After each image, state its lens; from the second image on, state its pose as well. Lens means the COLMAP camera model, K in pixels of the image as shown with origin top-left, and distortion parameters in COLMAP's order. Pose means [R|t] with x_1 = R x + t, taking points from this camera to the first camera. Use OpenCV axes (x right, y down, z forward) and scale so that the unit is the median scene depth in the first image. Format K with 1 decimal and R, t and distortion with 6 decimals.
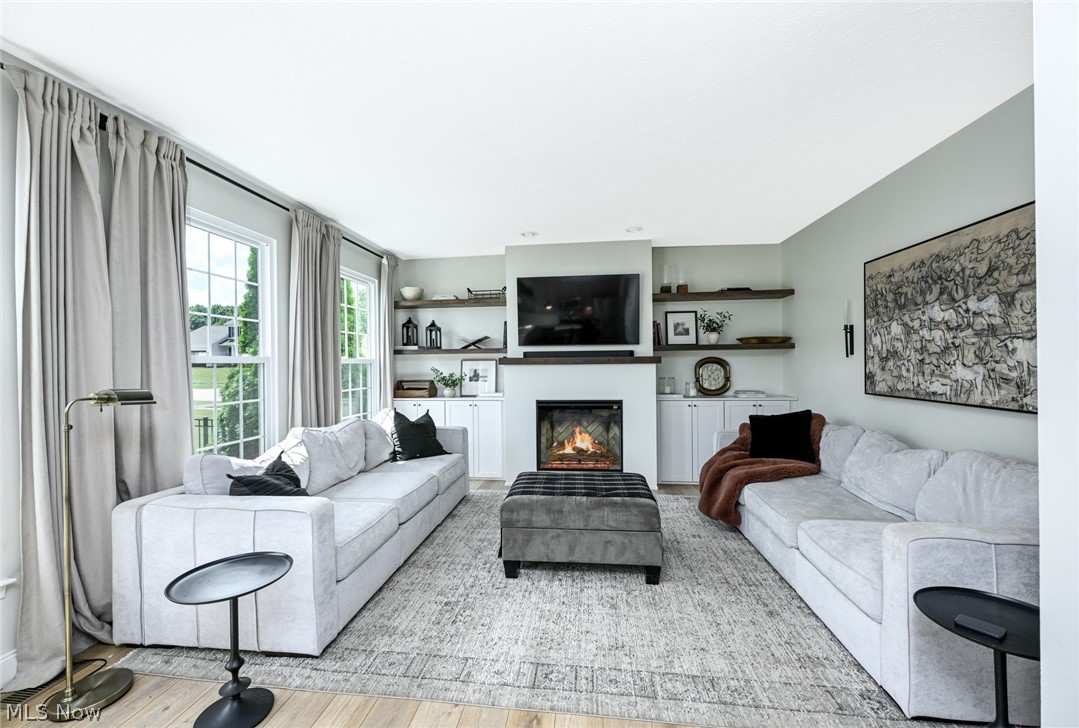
lens RADIAL K [[437.9, 0, 539.5], [0, 437.9, 364.0], [0, 0, 1]] dist [0.000255, 0.000037]
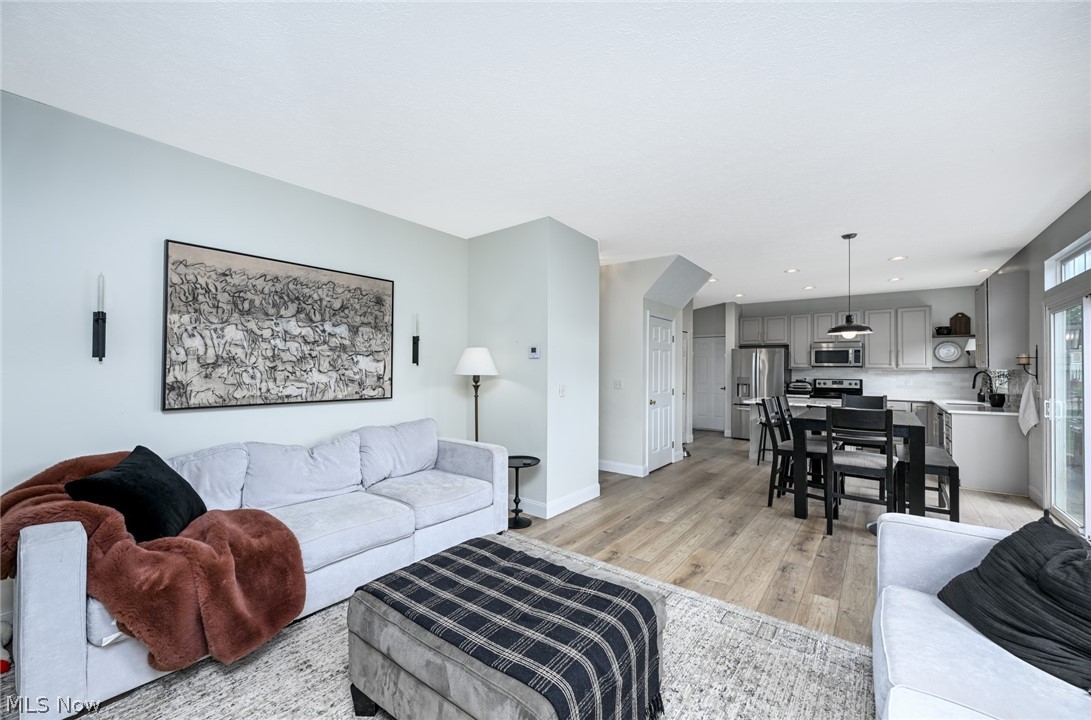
lens RADIAL K [[437.3, 0, 545.5], [0, 437.3, 360.0], [0, 0, 1]] dist [-0.000423, -0.000041]
pose [[-0.861574, 0.016879, 0.507351, -0.270174], [0.005217, 0.999689, -0.024399, 0.003205], [-0.507605, -0.018375, -0.861394, 1.660793]]
